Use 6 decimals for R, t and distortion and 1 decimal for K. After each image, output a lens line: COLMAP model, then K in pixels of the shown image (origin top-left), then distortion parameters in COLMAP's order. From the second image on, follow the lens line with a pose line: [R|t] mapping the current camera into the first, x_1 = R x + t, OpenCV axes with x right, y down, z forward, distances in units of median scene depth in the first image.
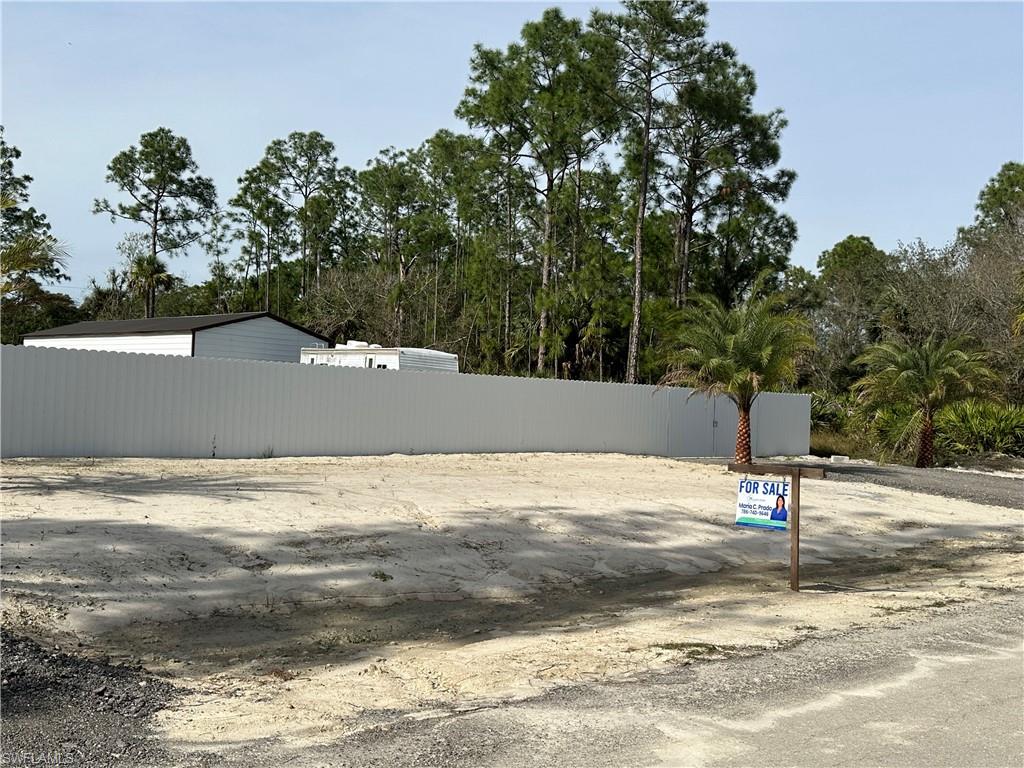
lens RADIAL K [[1022.7, 0, 518.4], [0, 1022.7, 385.1], [0, 0, 1]] dist [0.080589, 0.000000]
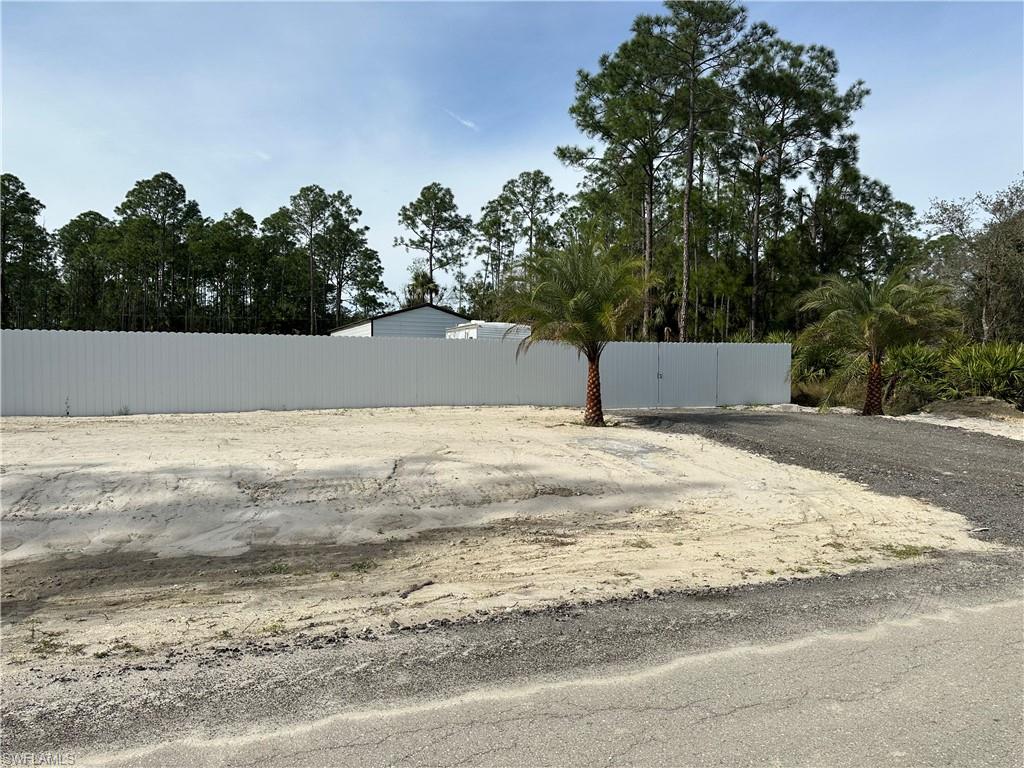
lens RADIAL K [[717.1, 0, 519.3], [0, 717.1, 390.6], [0, 0, 1]] dist [0.028284, -0.040042]
pose [[0.930746, -0.022429, -0.364979, 0.126339], [0.038321, 0.998604, 0.036357, 0.008152], [0.363654, -0.047826, 0.930306, 0.105952]]
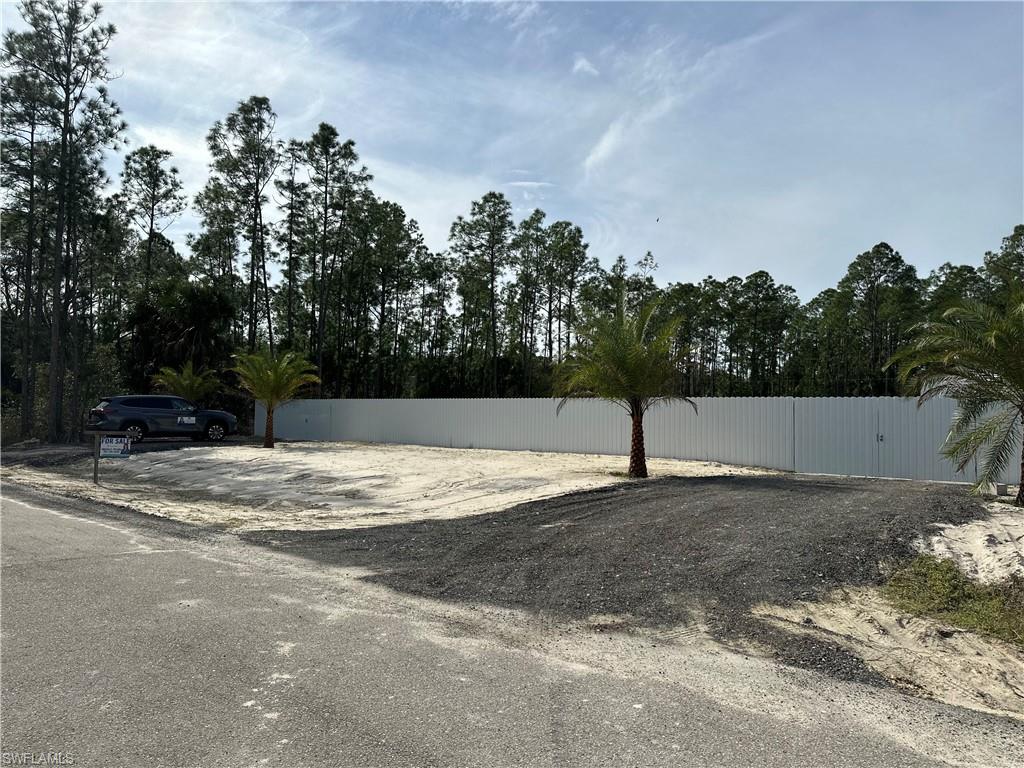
lens RADIAL K [[717.1, 0, 528.0], [0, 717.1, 394.5], [0, 0, 1]] dist [0.028284, -0.040042]
pose [[0.120081, -0.068595, -0.990391, 0.426291], [0.003413, 0.997633, -0.068683, 0.022707], [0.992758, 0.004867, 0.120031, 0.365308]]
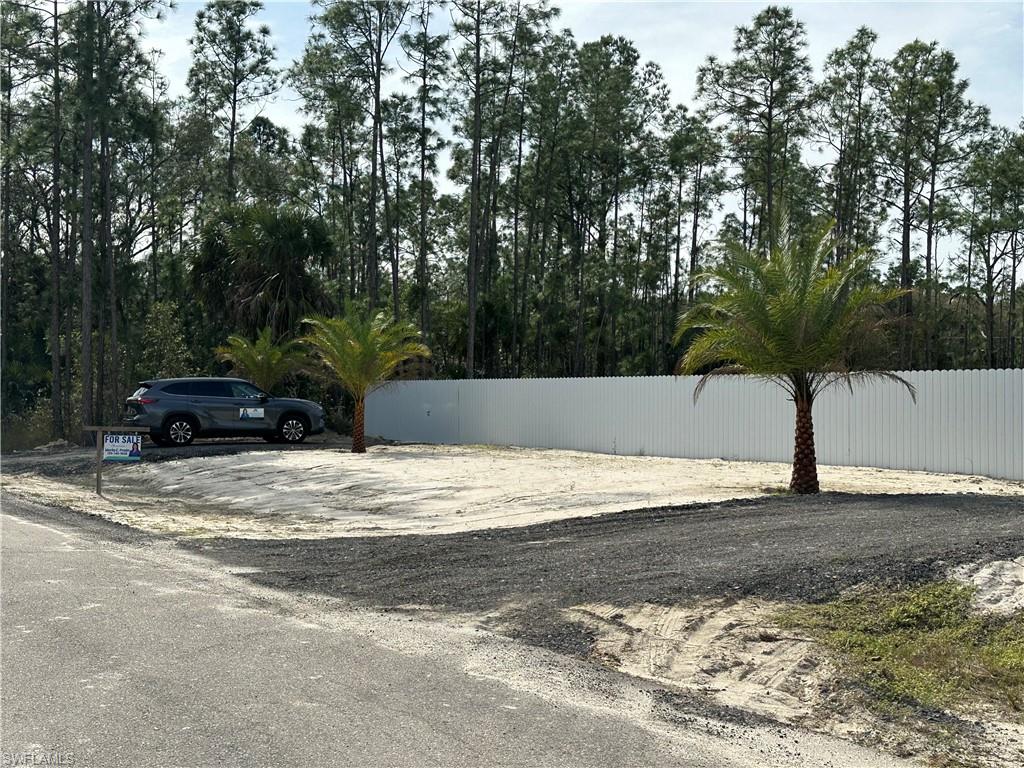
lens RADIAL K [[1344.3, 0, 514.0], [0, 1344.3, 377.7], [0, 0, 1]] dist [0.147483, 0.000000]
pose [[-0.204659, -0.060735, -0.976947, 0.541146], [-0.003394, 0.998111, -0.061340, 0.029623], [0.978827, -0.009238, -0.204479, 0.475992]]
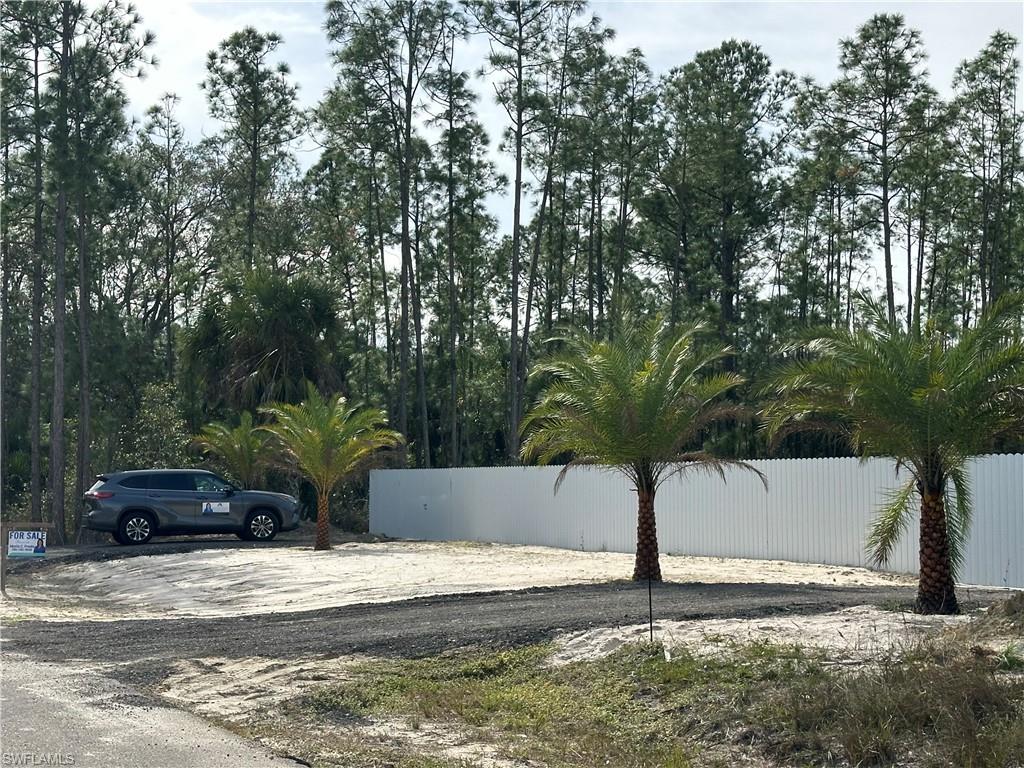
lens RADIAL K [[1816.2, 0, 507.9], [0, 1816.2, 385.6], [0, 0, 1]] dist [0.155073, 0.000000]
pose [[-0.334787, -0.096026, -0.937388, 0.681745], [-0.001453, 0.994845, -0.101393, 0.036677], [0.942293, -0.032583, -0.333201, 0.657696]]
